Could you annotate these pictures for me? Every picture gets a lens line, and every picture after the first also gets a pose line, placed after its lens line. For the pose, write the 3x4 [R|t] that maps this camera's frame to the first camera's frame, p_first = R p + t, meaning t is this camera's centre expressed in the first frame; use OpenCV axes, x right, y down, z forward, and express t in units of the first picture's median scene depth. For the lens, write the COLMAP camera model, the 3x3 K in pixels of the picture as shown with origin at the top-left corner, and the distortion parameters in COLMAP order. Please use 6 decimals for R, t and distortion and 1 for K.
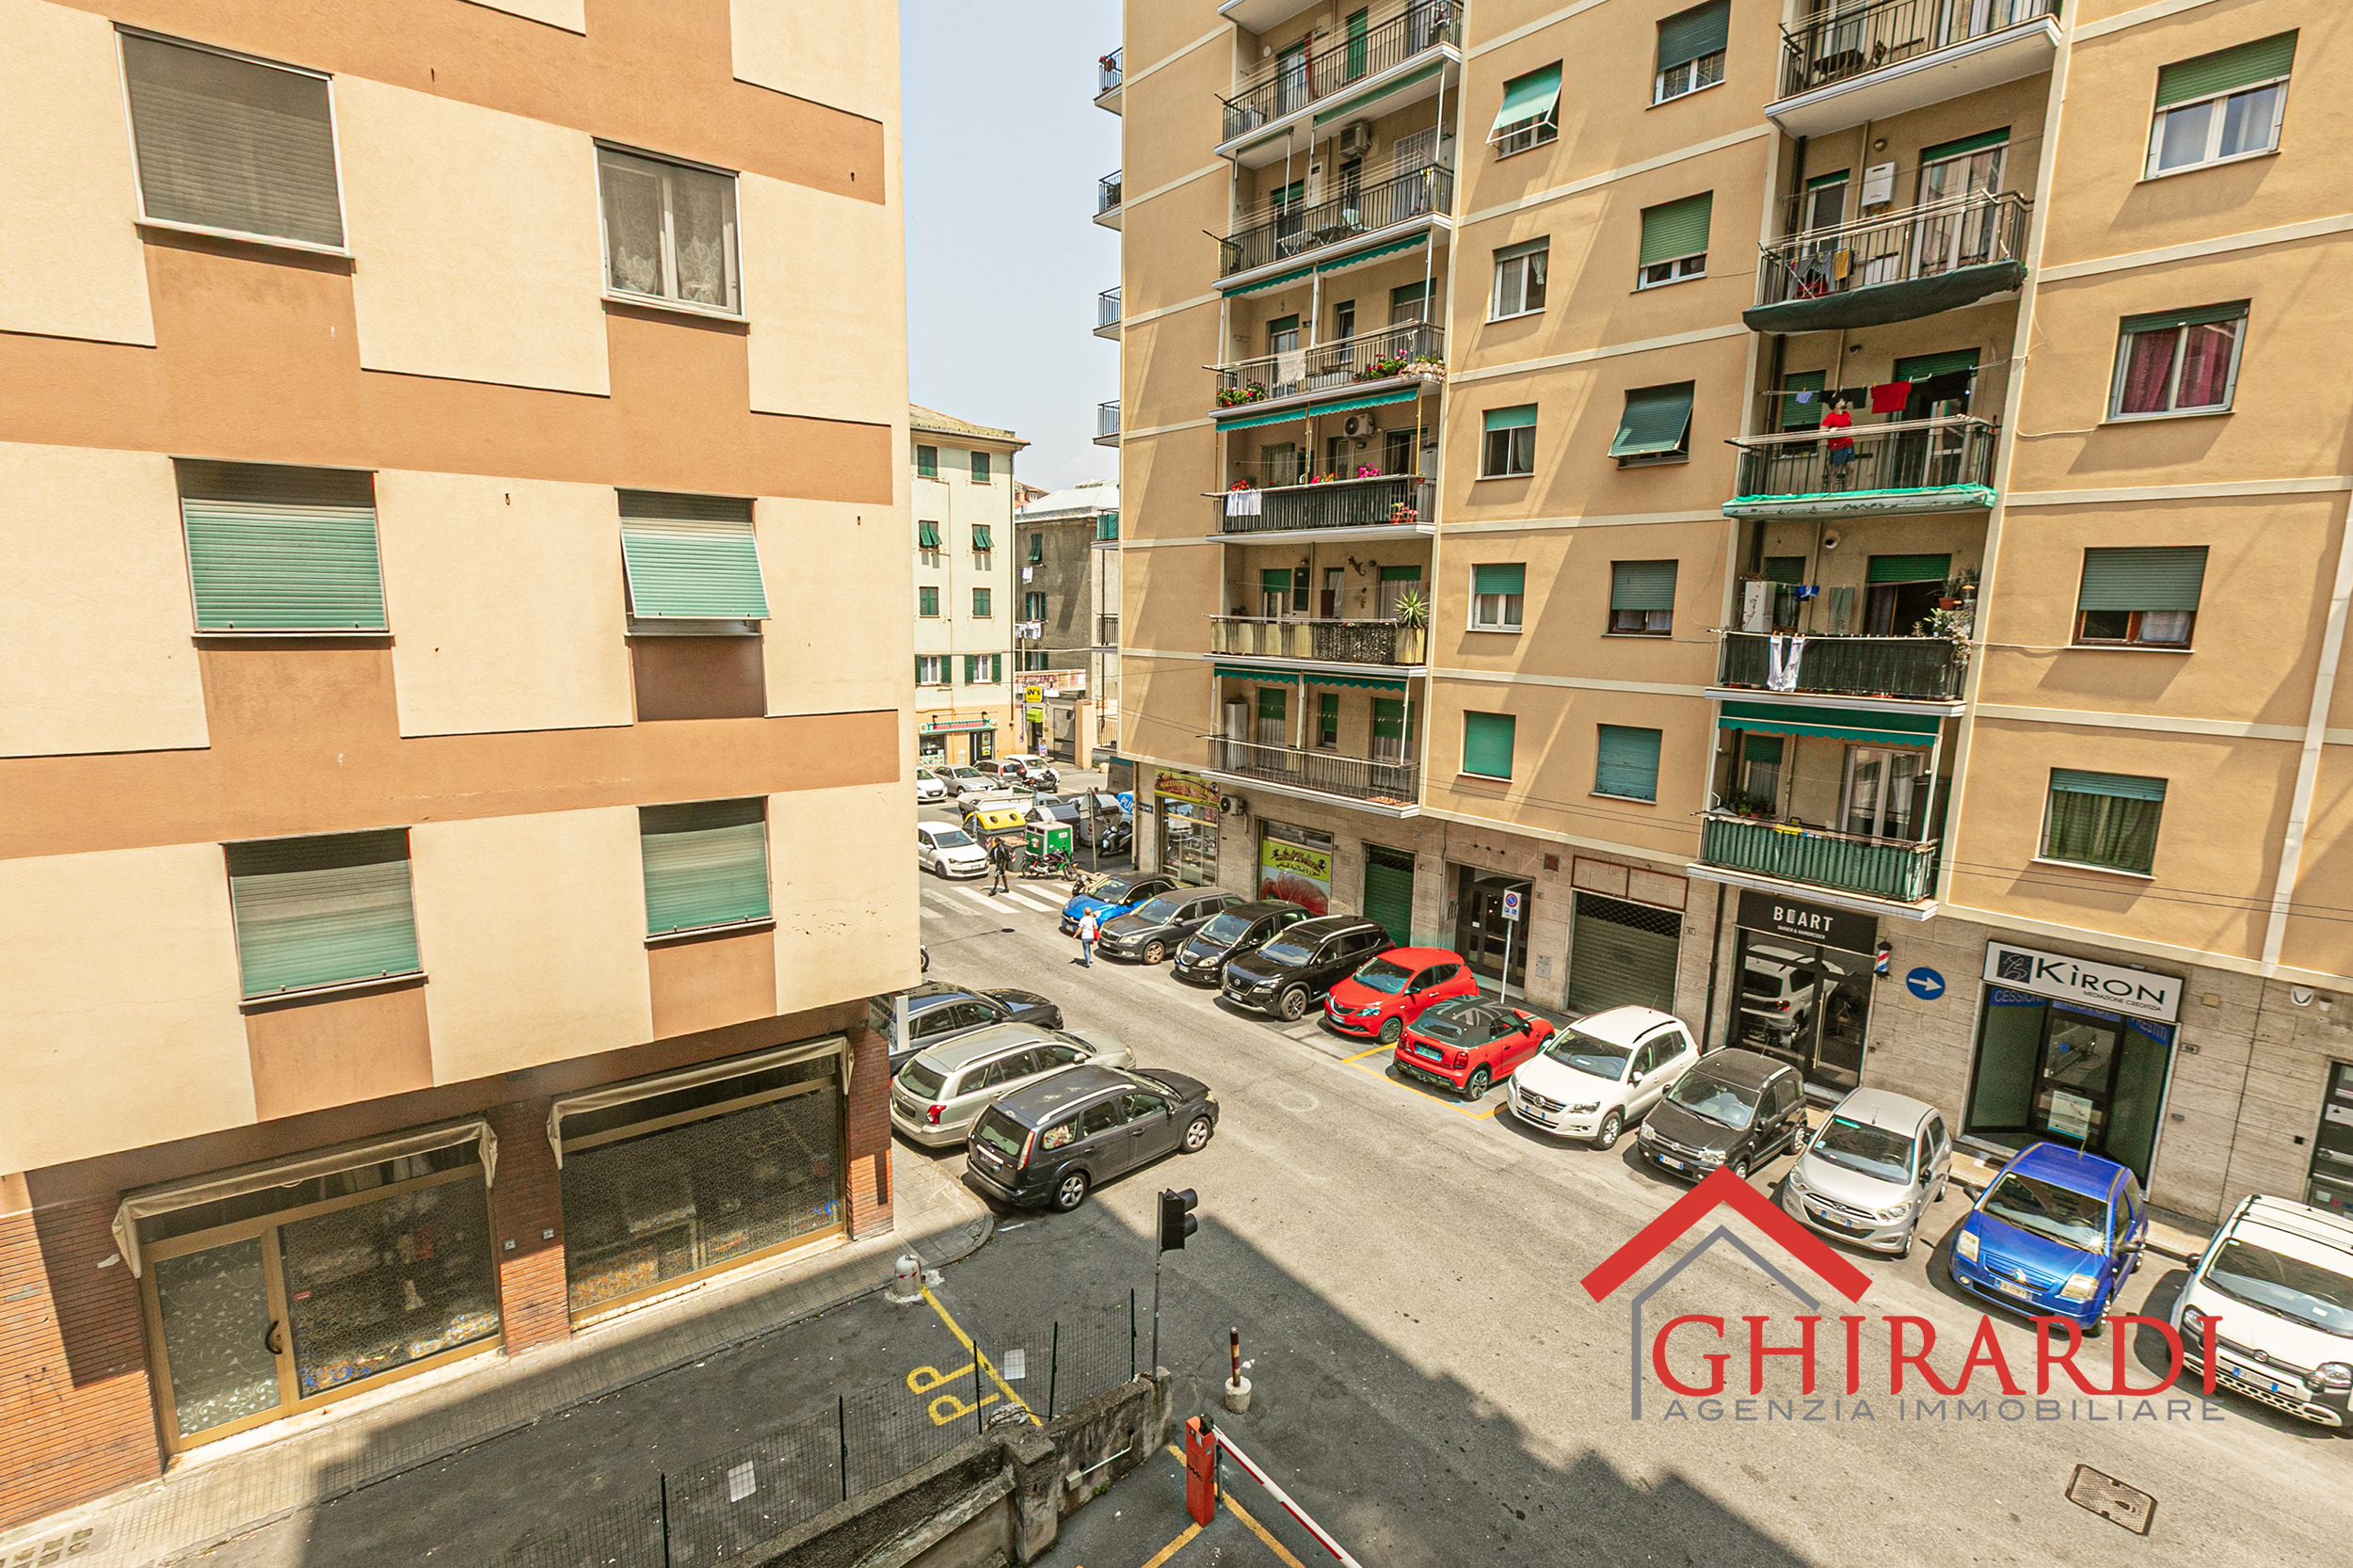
lens RADIAL K [[1089.1, 0, 1176.5], [0, 1089.1, 784.0], [0, 0, 1]] dist [0.003299, -0.000911]
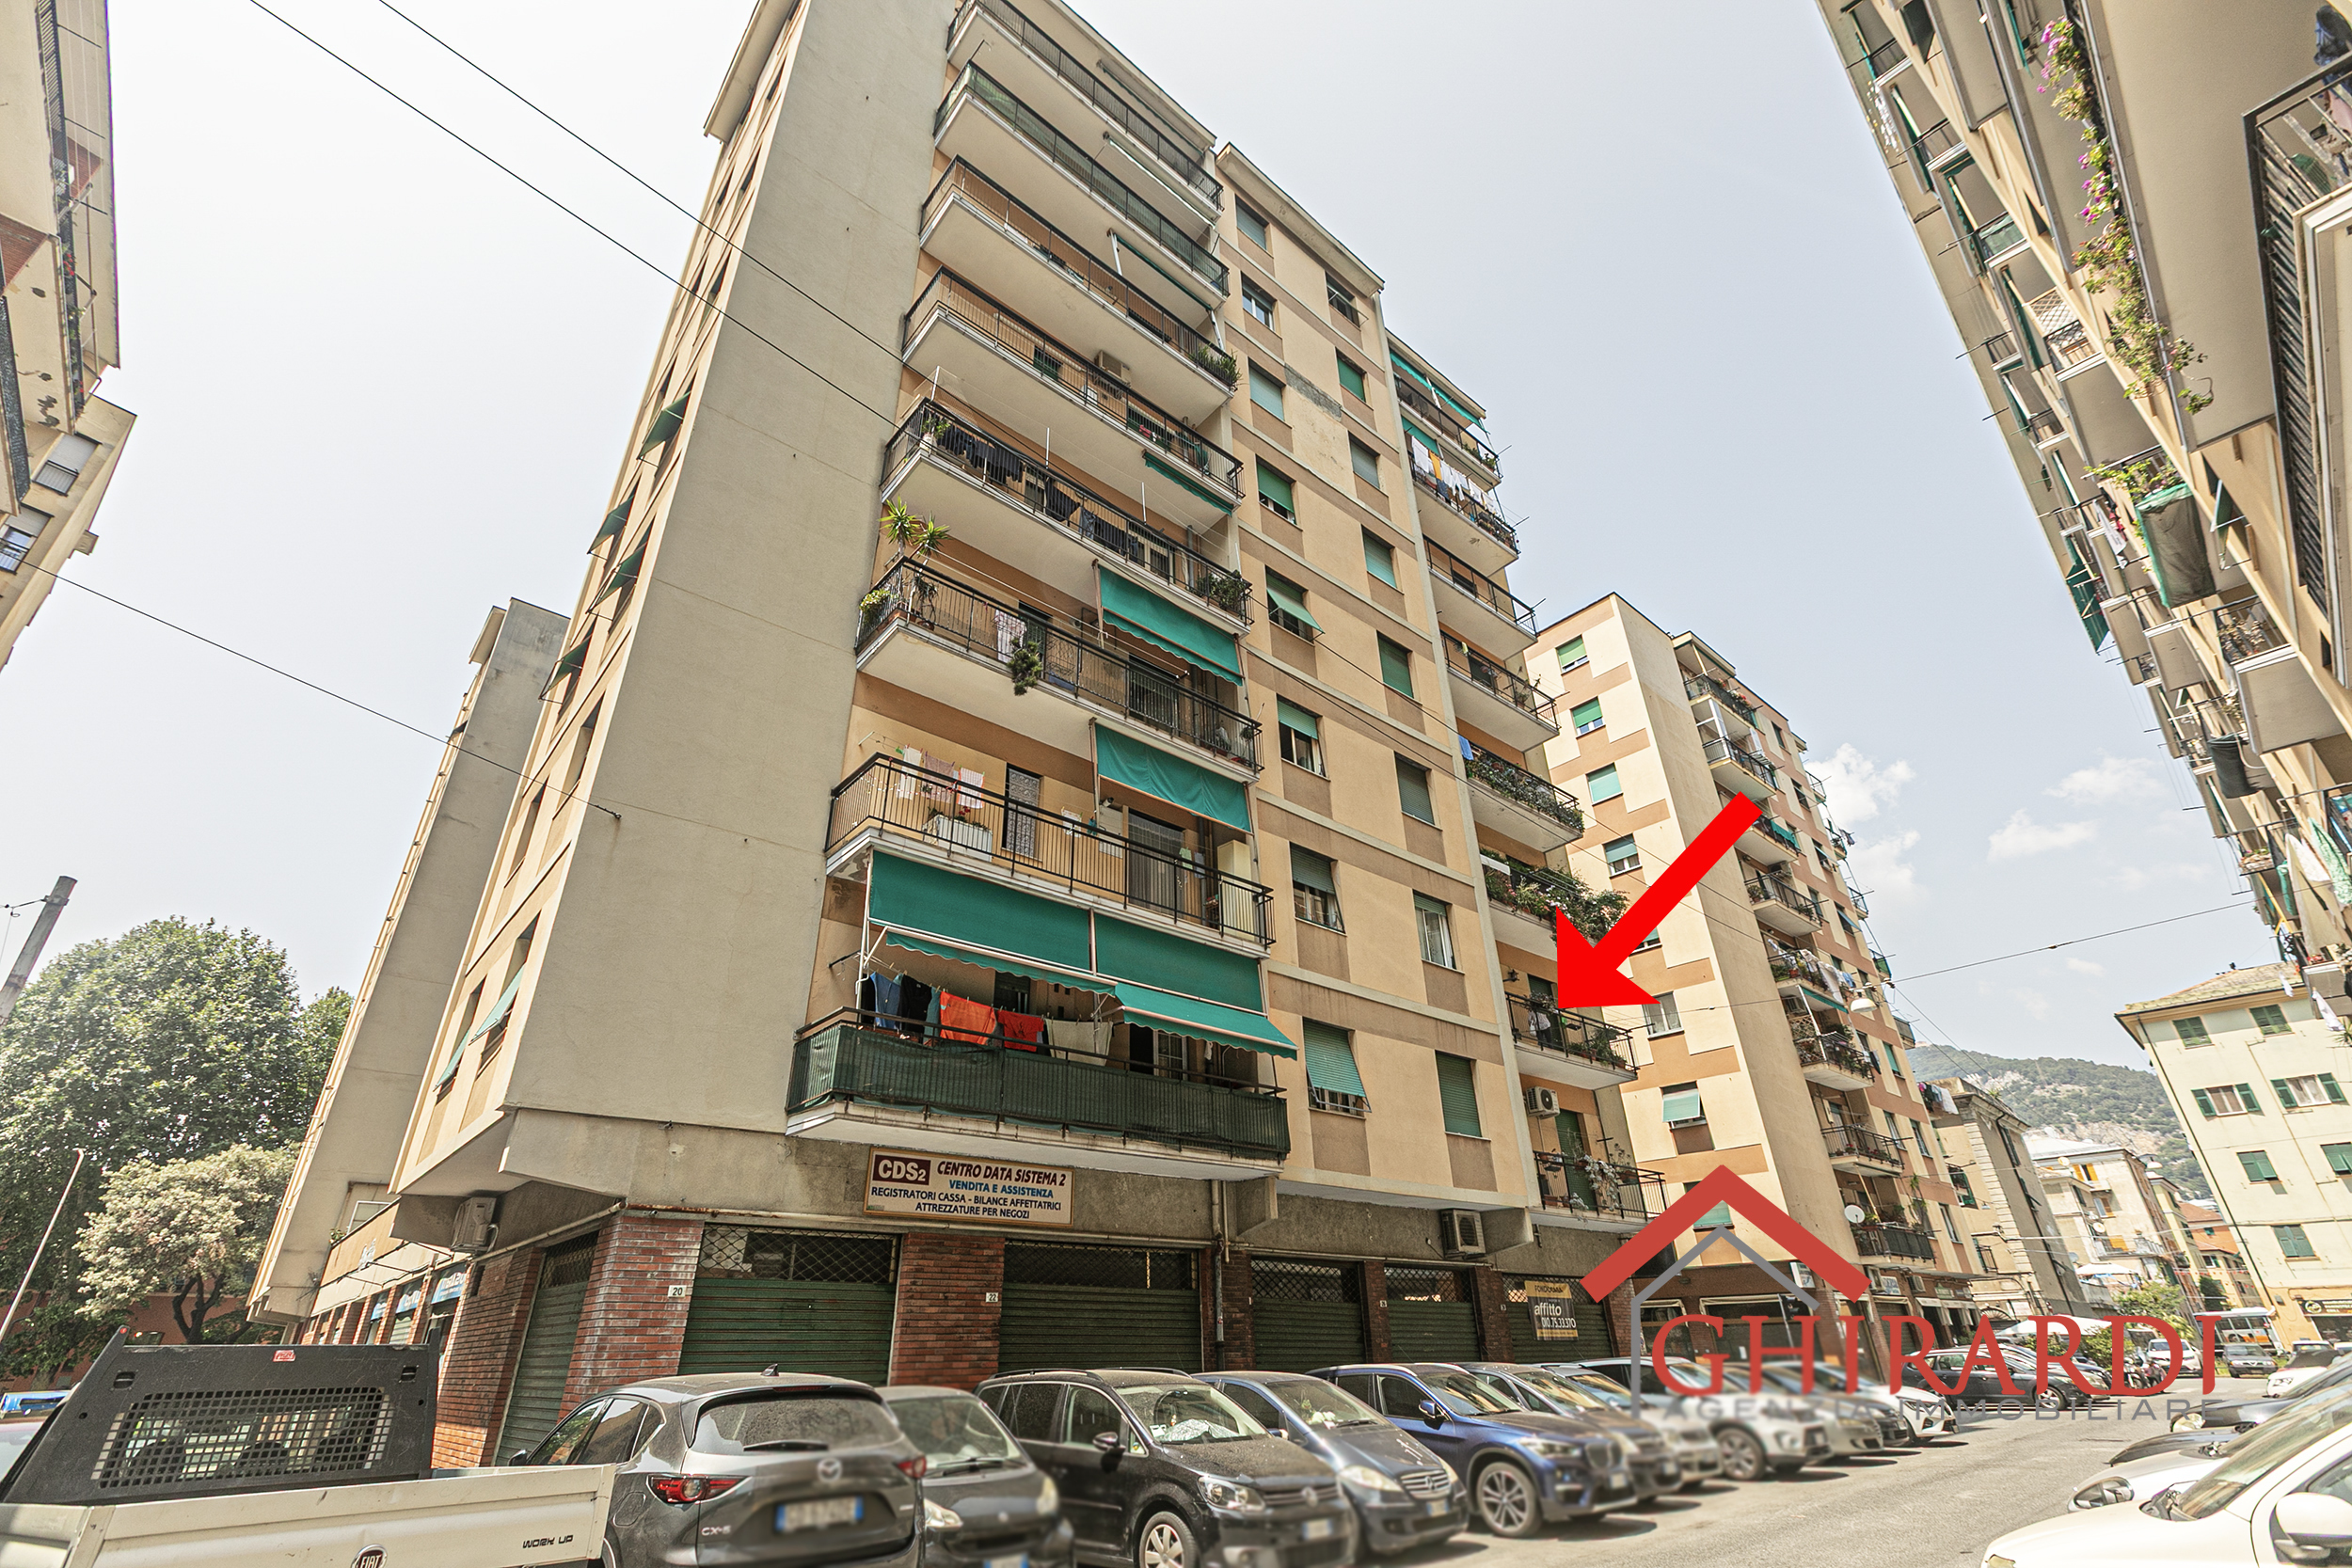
lens RADIAL K [[1054.1, 0, 1171.4], [0, 1054.1, 783.8], [0, 0, 1]] dist [0.001508, 0.000202]
pose [[0.066714, -0.494309, -0.866723, 1.596614], [-0.140597, 0.855333, -0.498636, 0.461344], [0.987817, 0.155124, -0.012435, -0.383982]]
